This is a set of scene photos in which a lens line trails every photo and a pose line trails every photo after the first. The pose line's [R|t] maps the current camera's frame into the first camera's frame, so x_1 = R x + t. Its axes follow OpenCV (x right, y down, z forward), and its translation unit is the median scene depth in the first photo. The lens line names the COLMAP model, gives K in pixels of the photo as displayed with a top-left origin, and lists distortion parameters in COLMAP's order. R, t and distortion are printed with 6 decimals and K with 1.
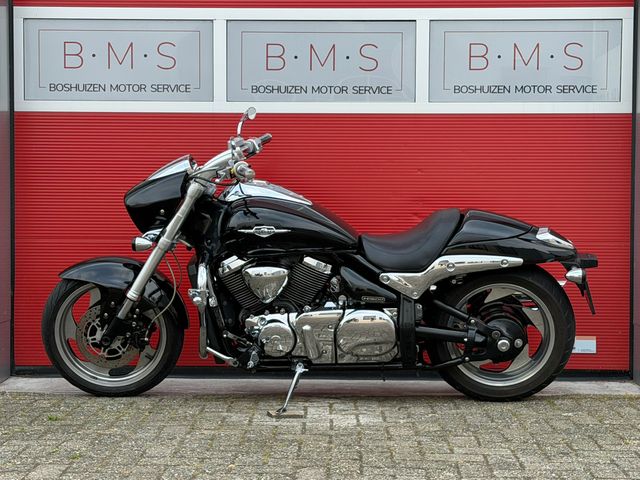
lens RADIAL K [[1310.4, 0, 320.0], [0, 1310.4, 240.0], [0, 0, 1]] dist [0.092047, 0.290821]
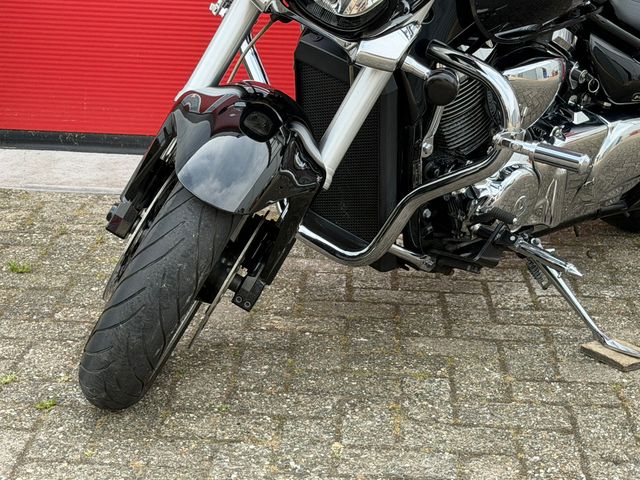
lens RADIAL K [[1381.7, 0, 319.5], [0, 1381.7, 255.7], [0, 0, 1]] dist [0.117706, 0.144997]
pose [[0.999374, 0.030592, -0.017779, -0.050459], [-0.024469, 0.960487, 0.277247, -0.043263], [0.025558, -0.276638, 0.960634, 0.366984]]
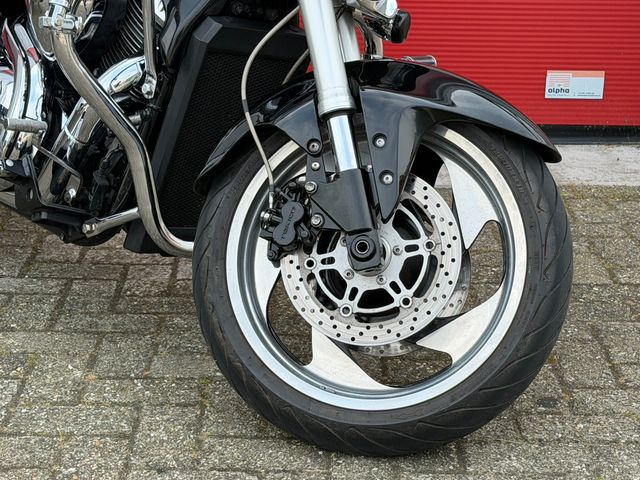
lens RADIAL K [[1387.4, 0, 324.1], [0, 1387.4, 256.0], [0, 0, 1]] dist [0.090633, 0.335254]
pose [[0.999234, 0.005171, 0.038792, 0.062996], [-0.016660, 0.953133, 0.302091, -0.040608], [-0.035412, -0.302506, 0.952489, 0.409464]]
